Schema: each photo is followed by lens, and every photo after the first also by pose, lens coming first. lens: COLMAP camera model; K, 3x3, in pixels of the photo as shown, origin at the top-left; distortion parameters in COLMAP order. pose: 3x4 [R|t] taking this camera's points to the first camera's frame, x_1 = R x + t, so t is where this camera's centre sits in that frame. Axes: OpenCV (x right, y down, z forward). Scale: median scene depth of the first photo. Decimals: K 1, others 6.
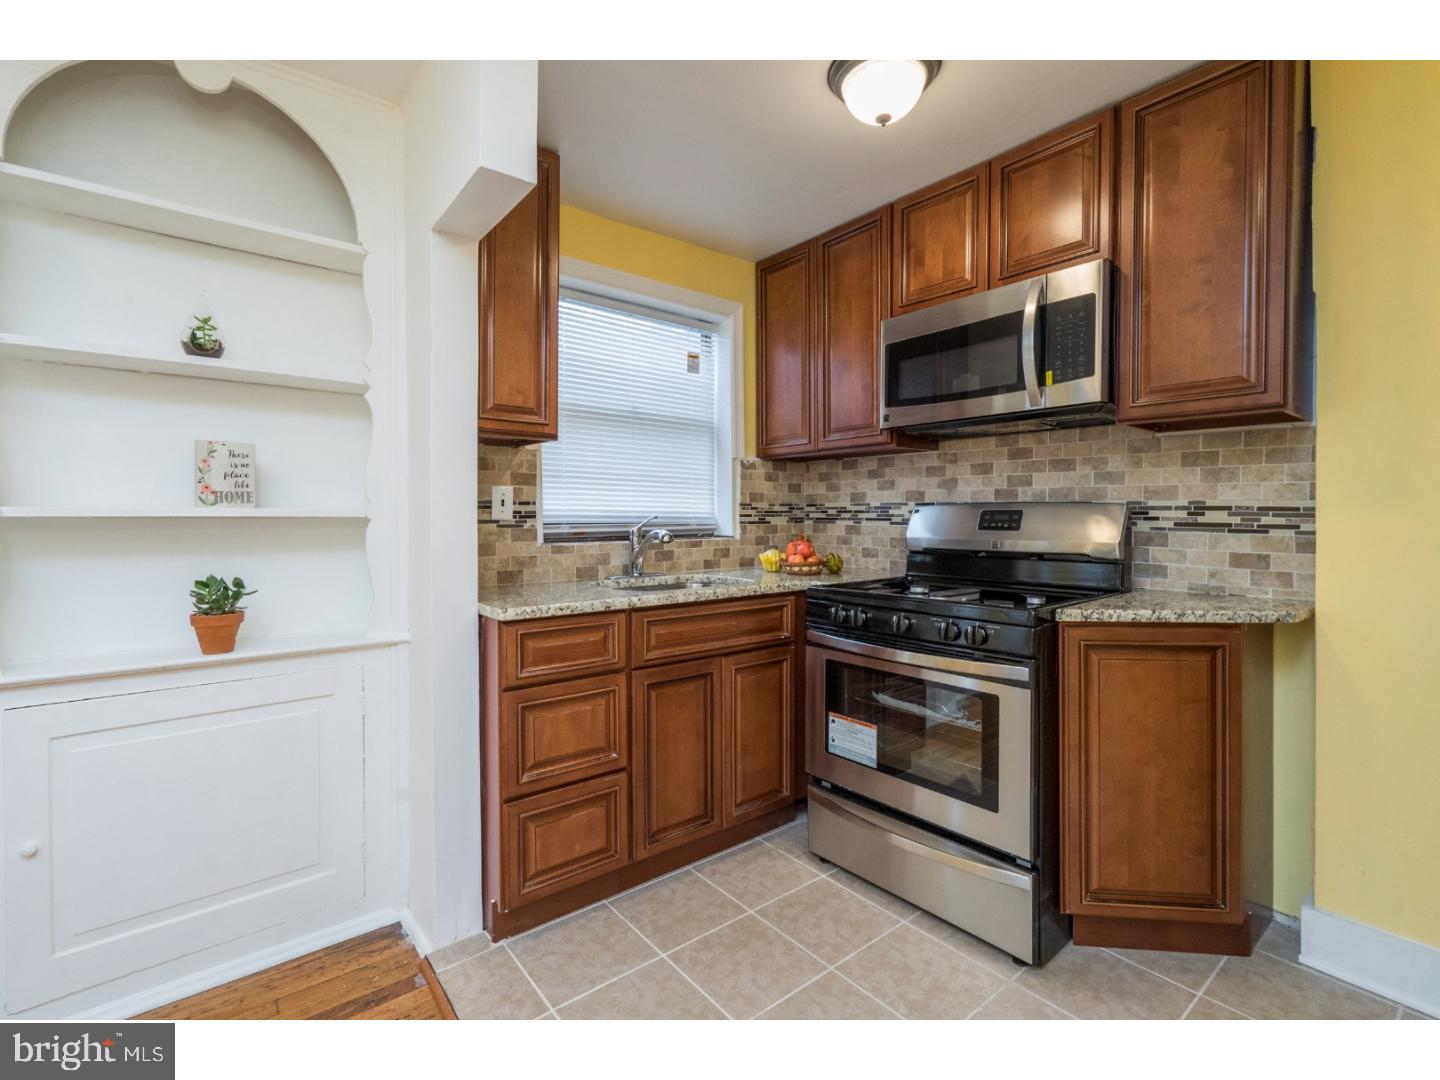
lens RADIAL K [[664.9, 0, 716.5], [0, 664.9, 518.7], [0, 0, 1]] dist [-0.001459, 0.000267]
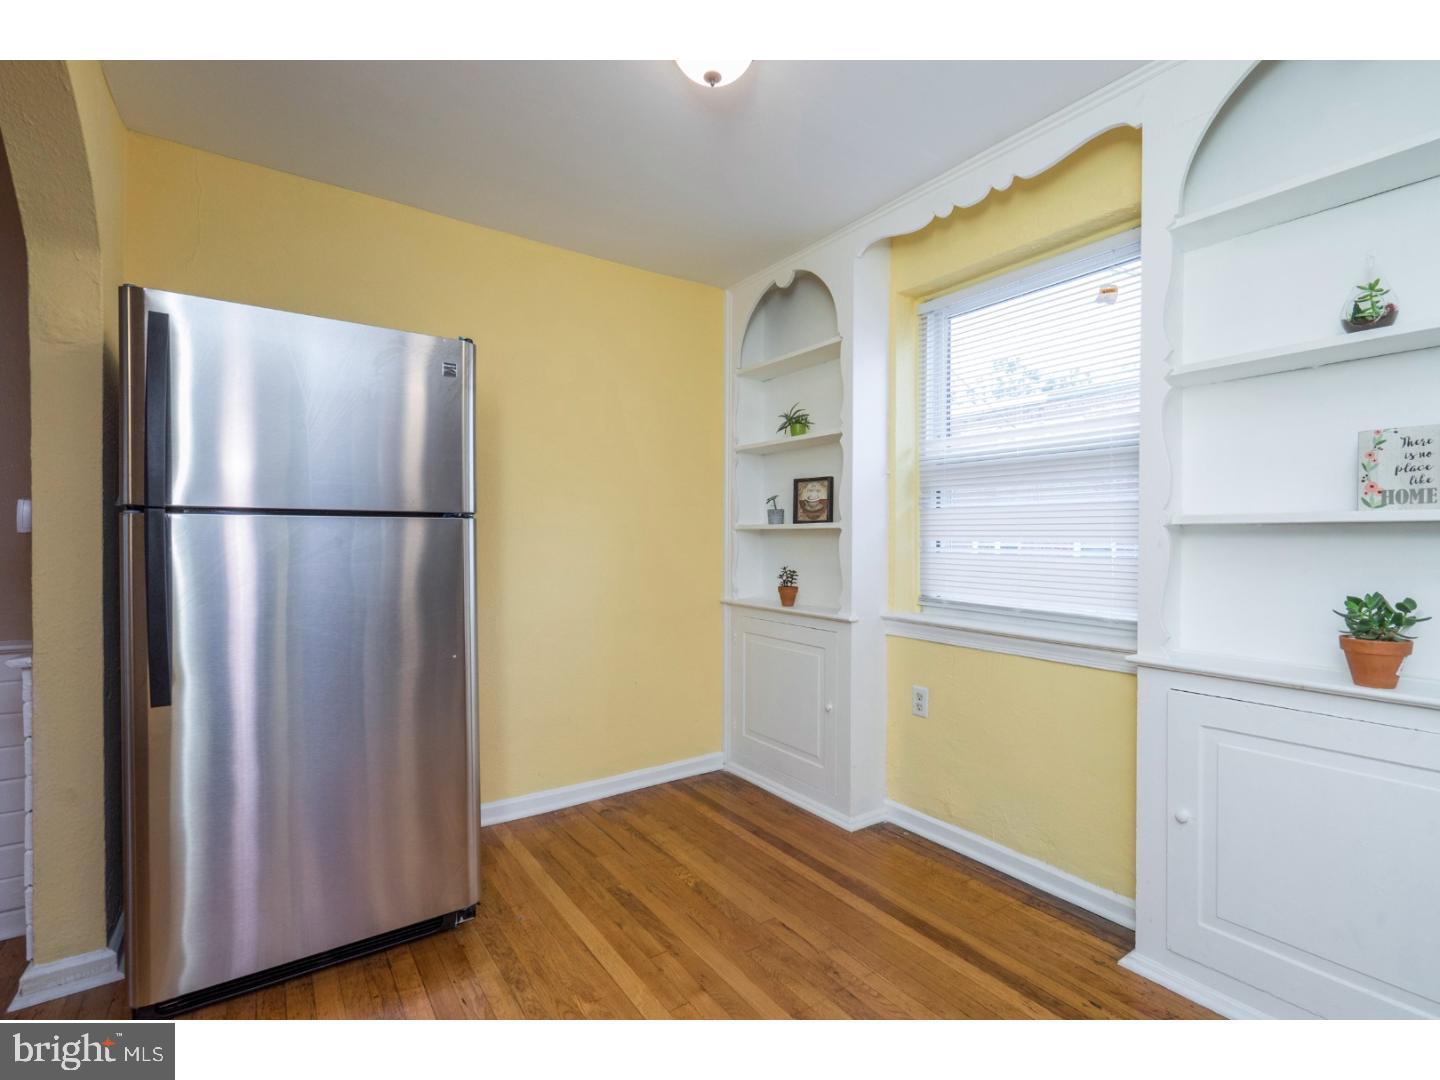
lens RADIAL K [[670.6, 0, 721.1], [0, 670.6, 544.8], [0, 0, 1]] dist [-0.000013, 0.000549]
pose [[-0.082242, 0.013873, -0.996516, 0.117905], [-0.001842, 0.999899, 0.014072, 0.013241], [0.996611, 0.002993, -0.082208, 0.216369]]
